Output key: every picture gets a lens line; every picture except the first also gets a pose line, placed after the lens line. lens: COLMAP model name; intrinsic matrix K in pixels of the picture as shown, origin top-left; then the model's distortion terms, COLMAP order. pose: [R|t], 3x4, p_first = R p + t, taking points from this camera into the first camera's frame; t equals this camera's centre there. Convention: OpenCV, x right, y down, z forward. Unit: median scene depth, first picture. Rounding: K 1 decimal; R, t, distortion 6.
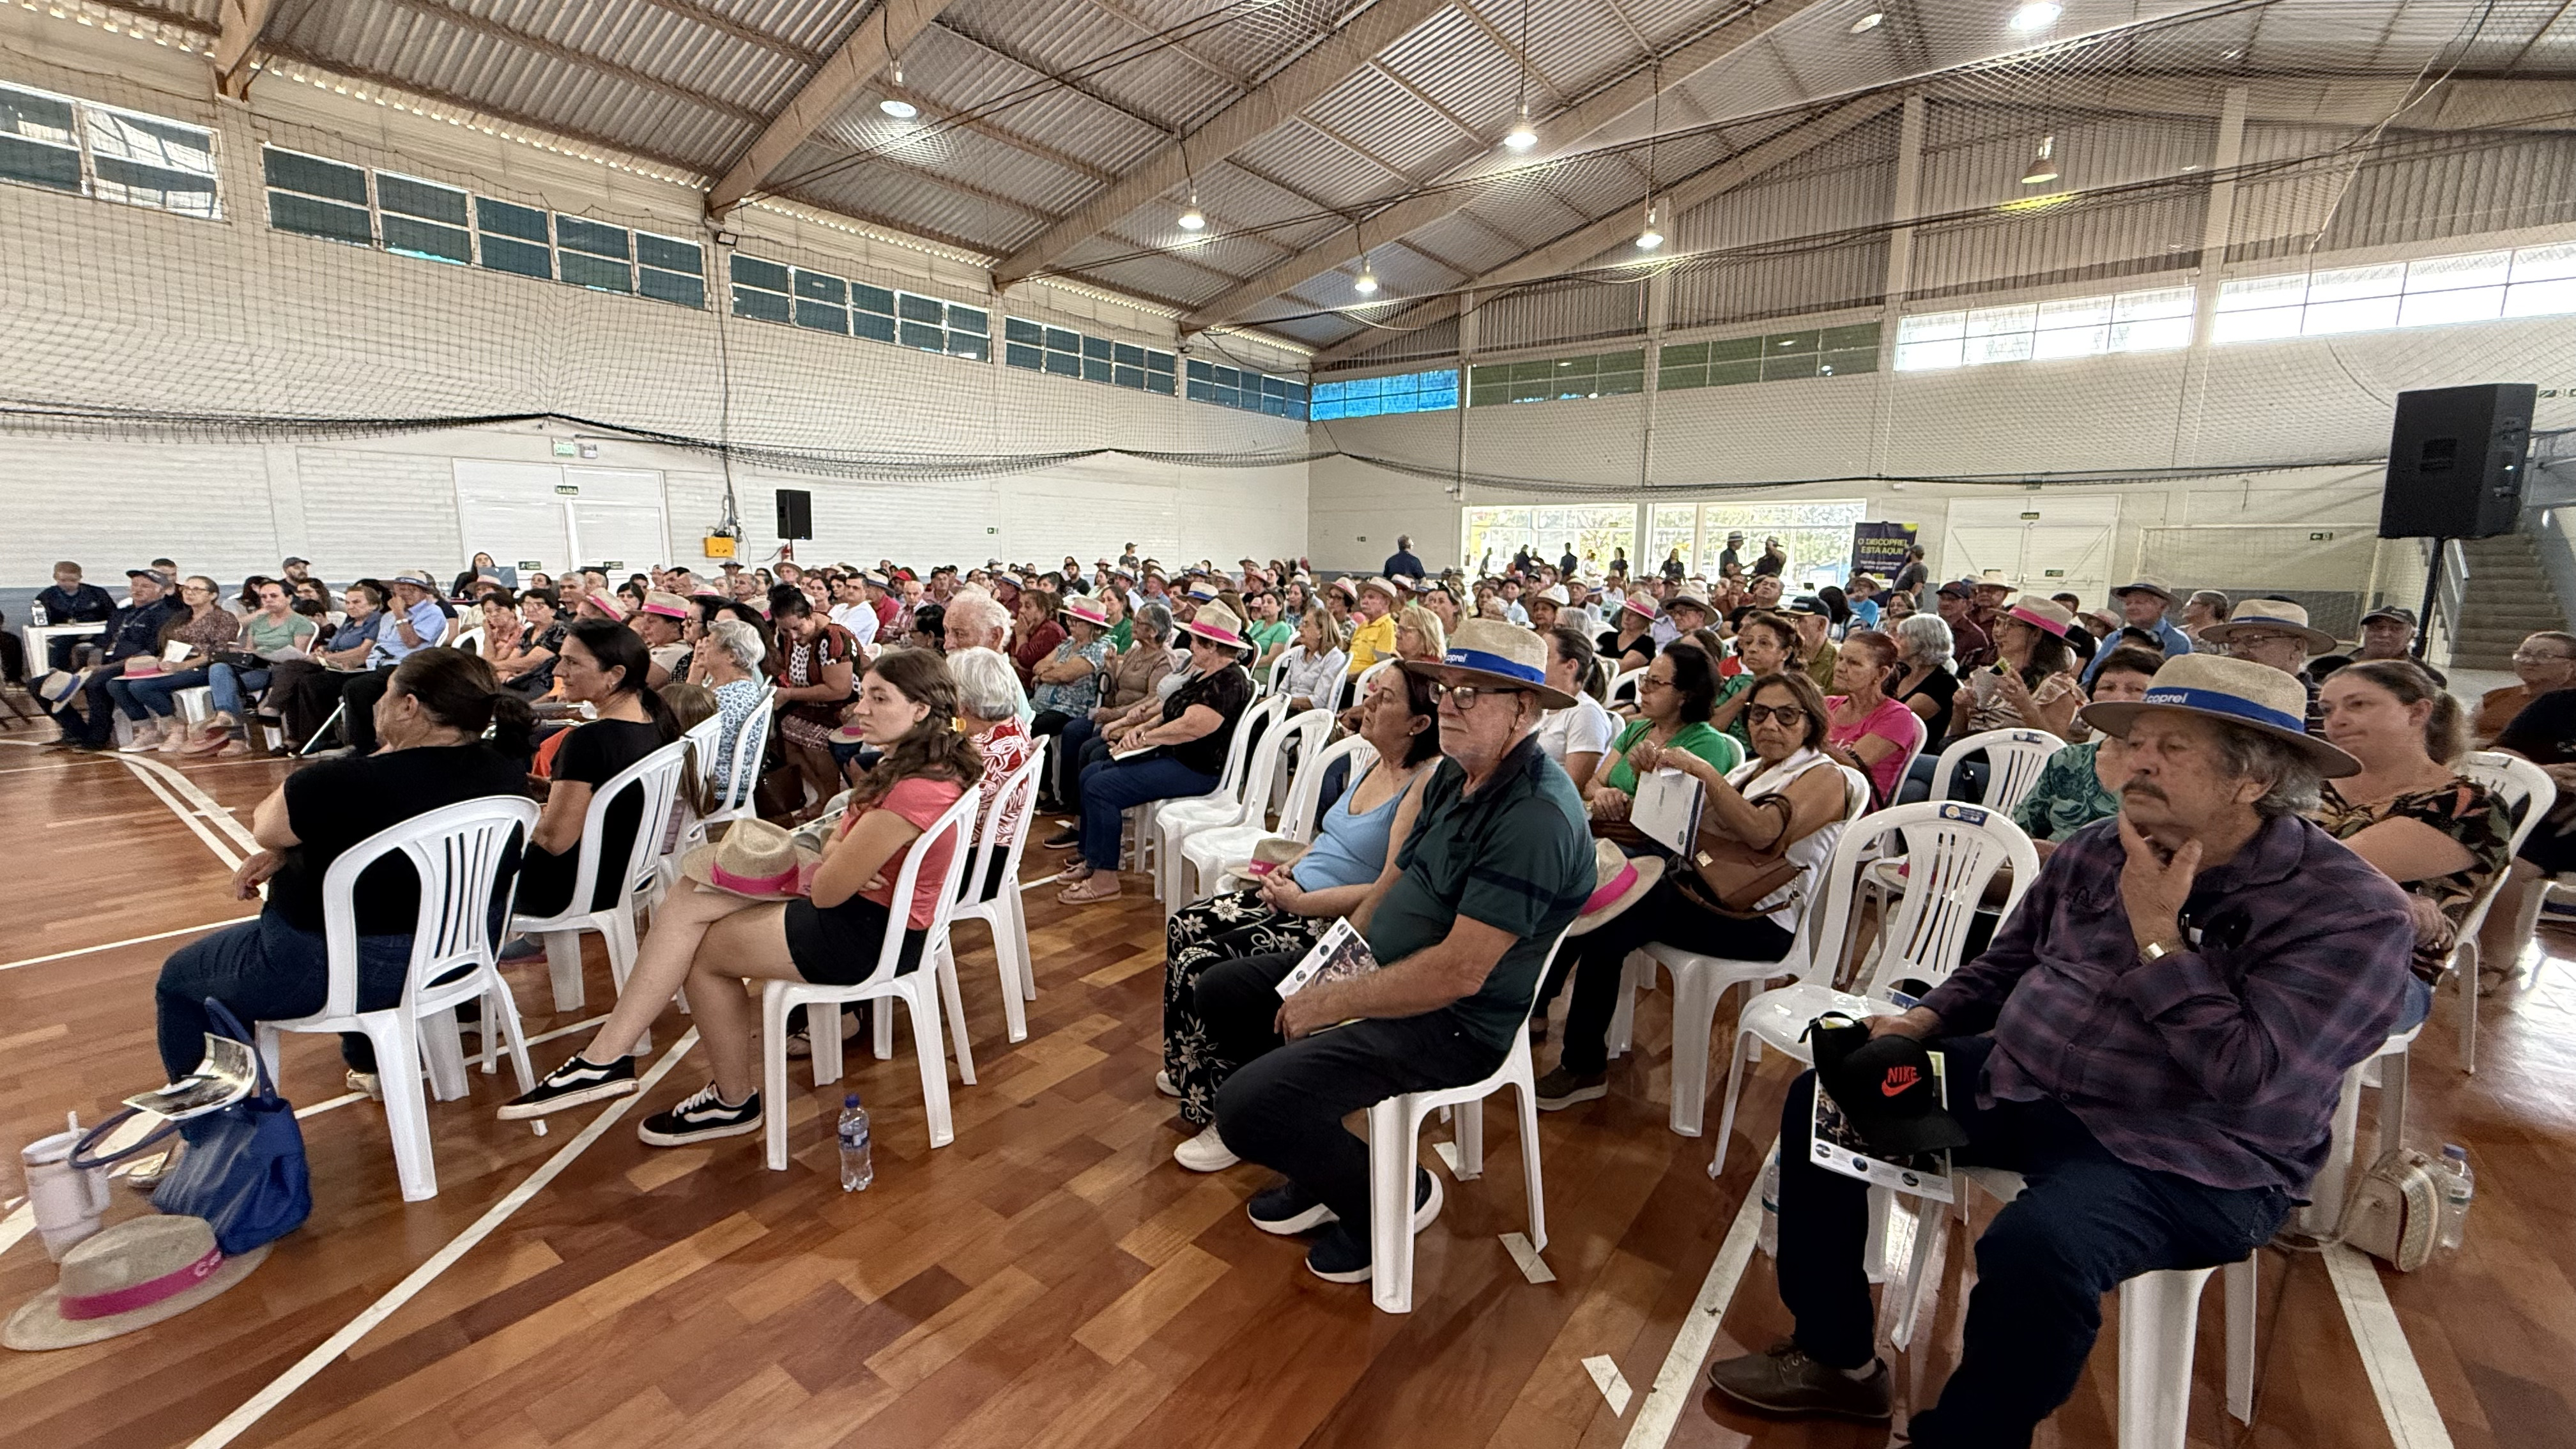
lens RADIAL K [[1025.6, 0, 1287.1], [0, 1025.6, 722.6], [0, 0, 1]] dist [-0.001972, 0.000491]
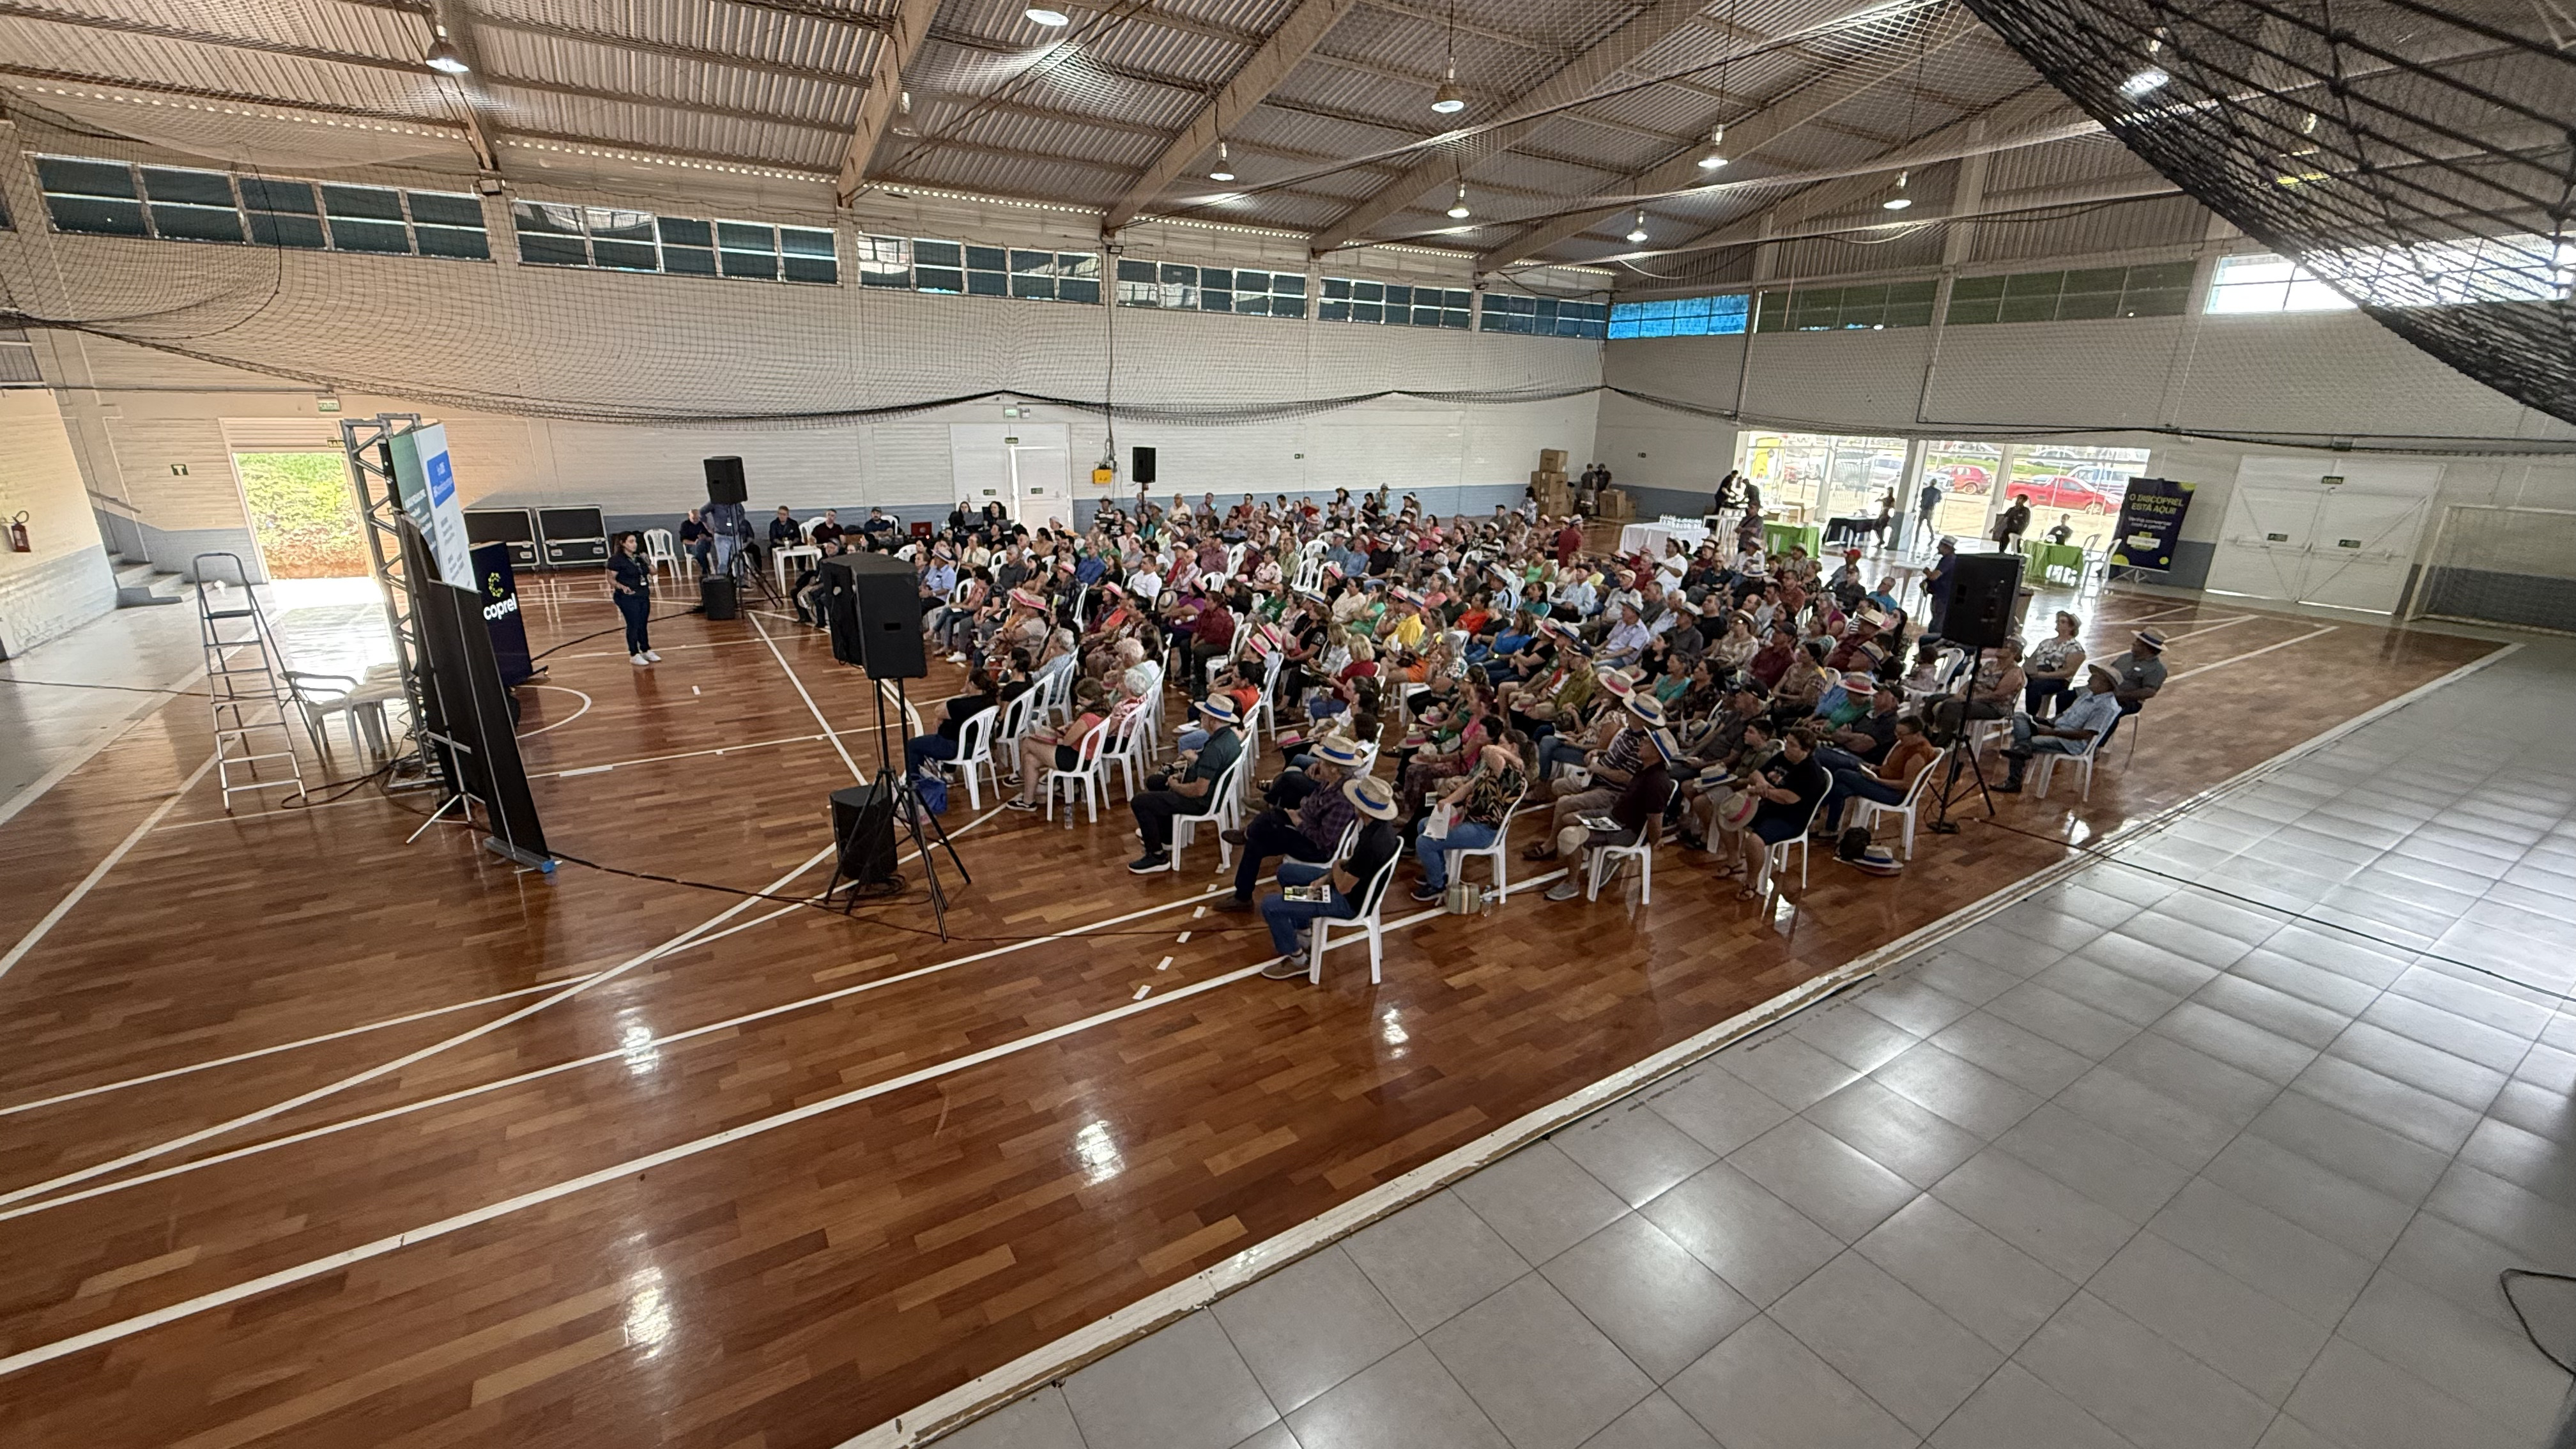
lens RADIAL K [[1025.6, 0, 1281.3], [0, 1025.6, 723.3], [0, 0, 1]] dist [-0.001972, 0.000491]
pose [[0.934871, 0.117219, -0.335075, 0.165919], [-0.069781, 0.986174, 0.150302, -0.056900], [0.348061, -0.117131, 0.930126, -0.233502]]
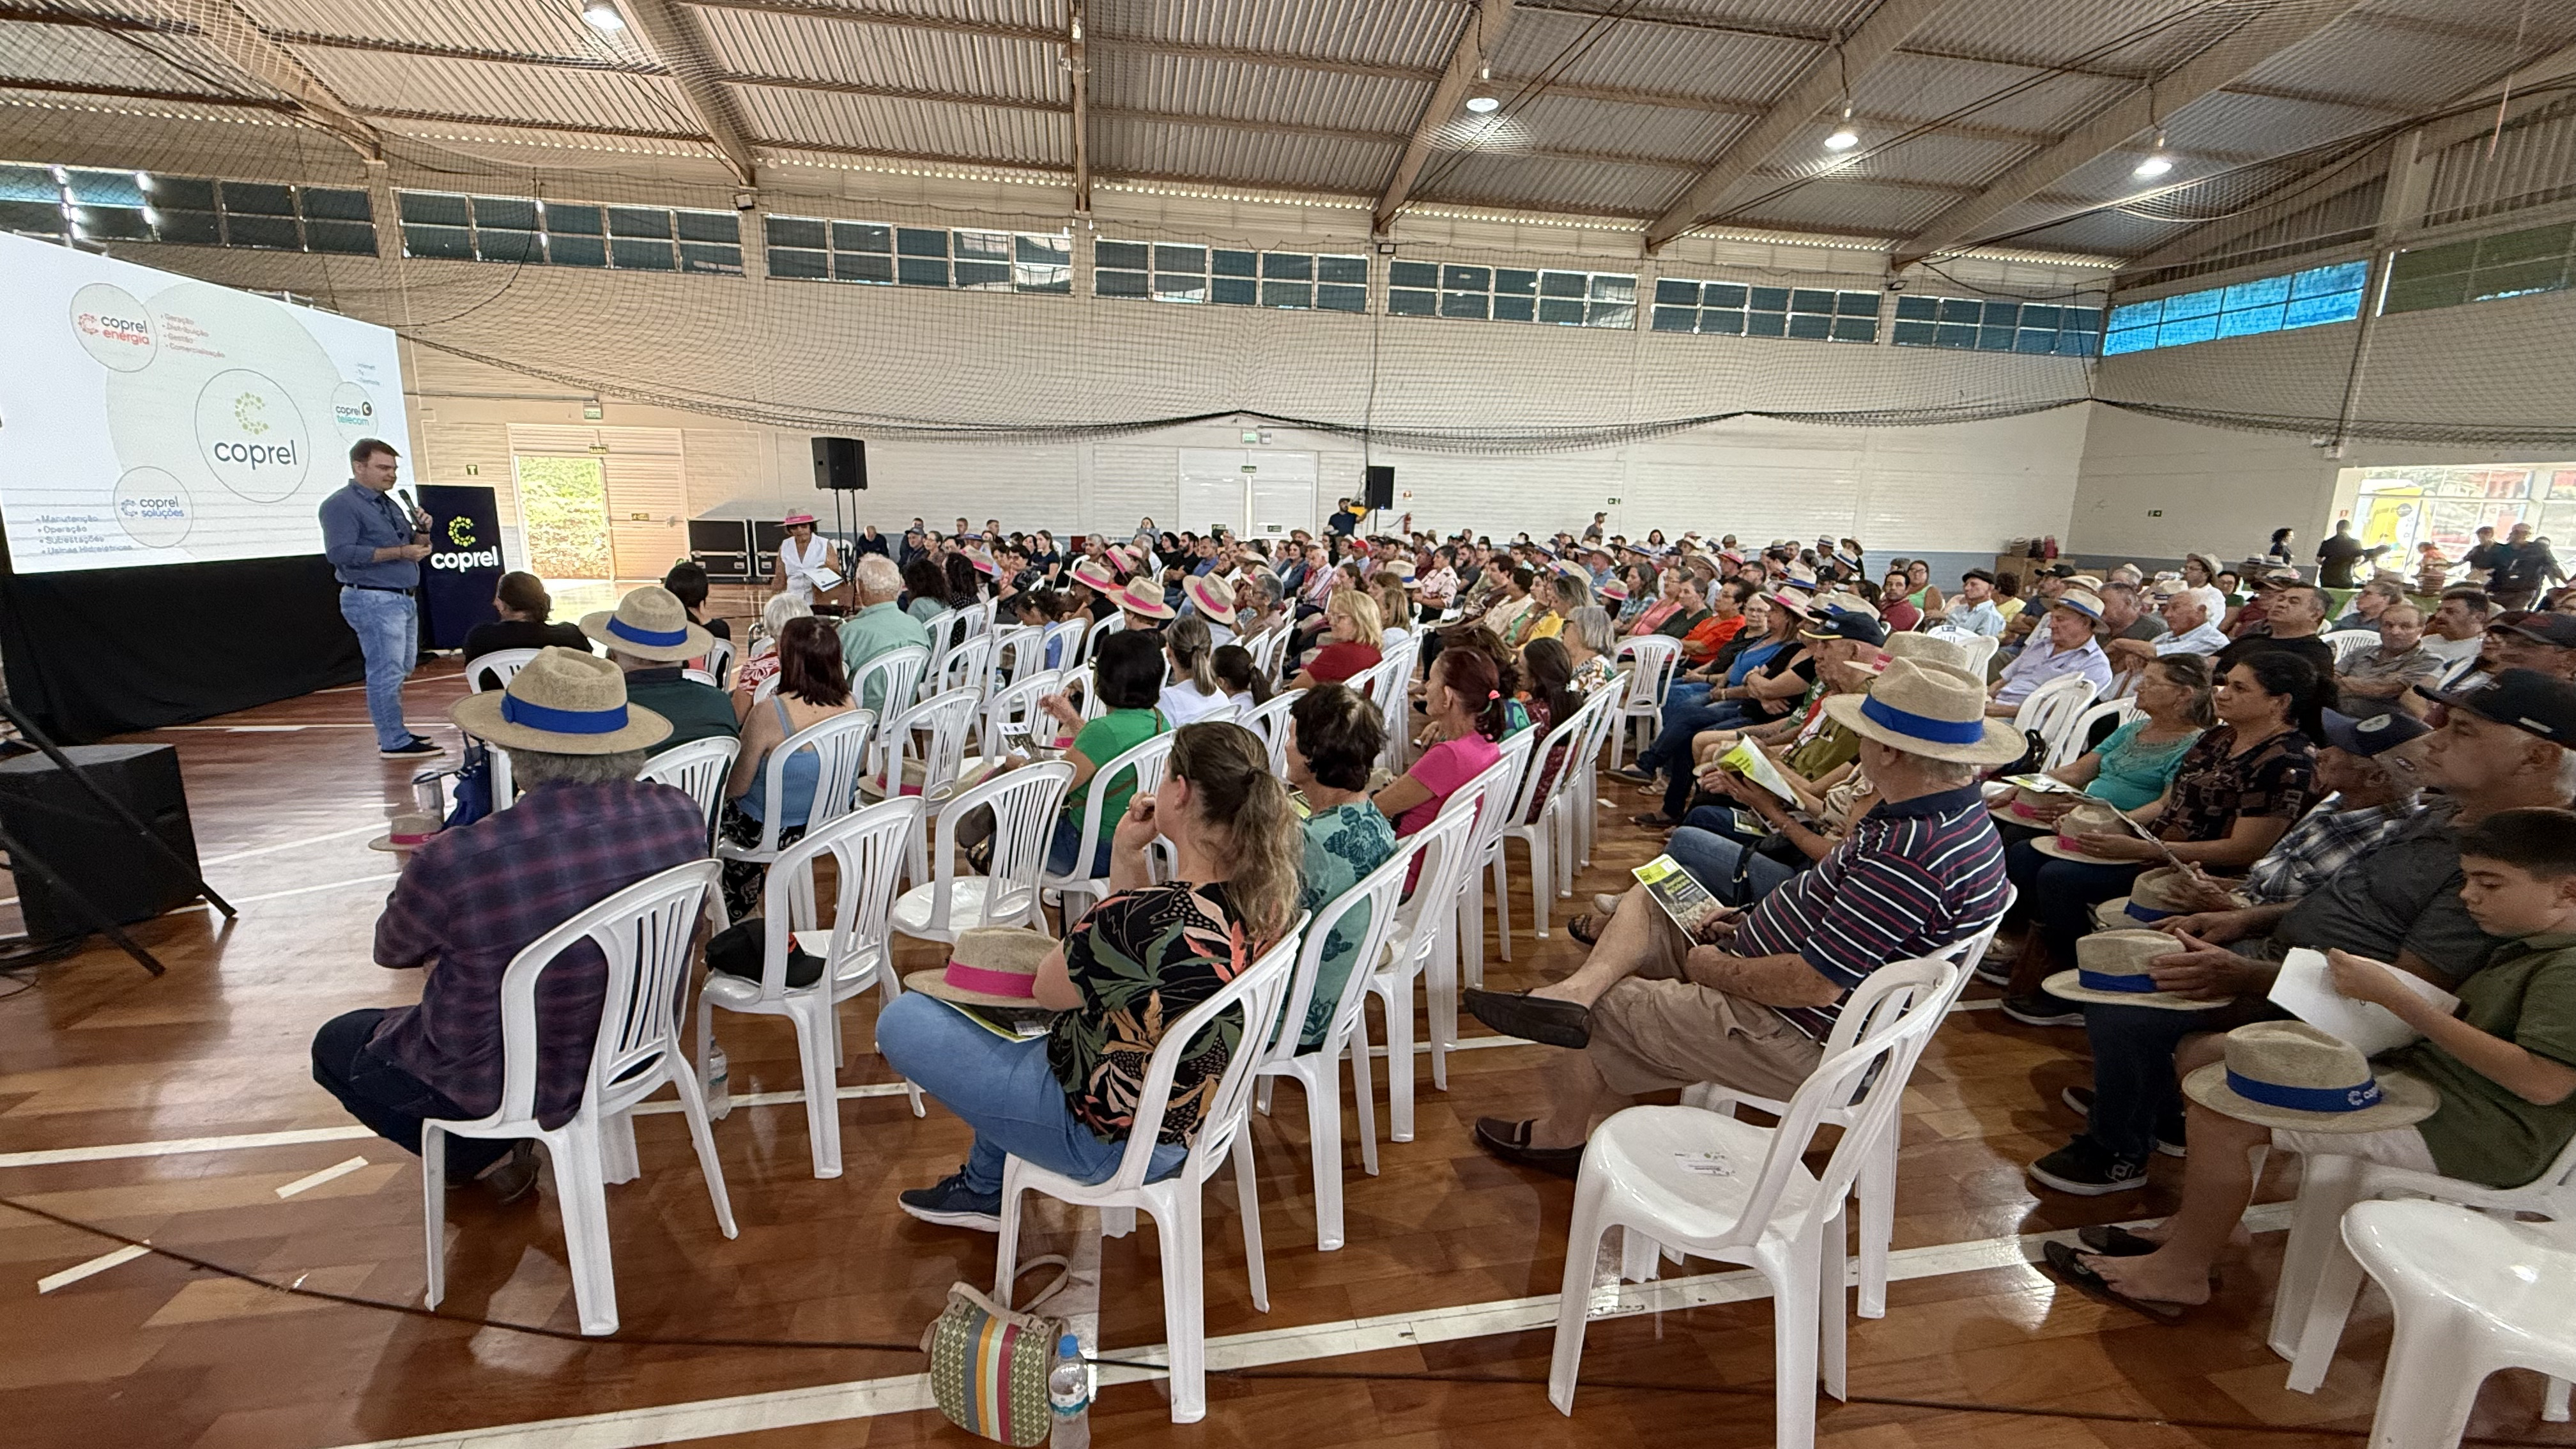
lens RADIAL K [[1025.6, 0, 1282.0], [0, 1025.6, 718.0], [0, 0, 1]] dist [-0.001972, 0.000491]
pose [[0.733874, 0.142775, -0.664111, 0.180188], [-0.126912, 0.989266, 0.072436, -0.012069], [0.667325, 0.031124, 0.744116, 0.059793]]
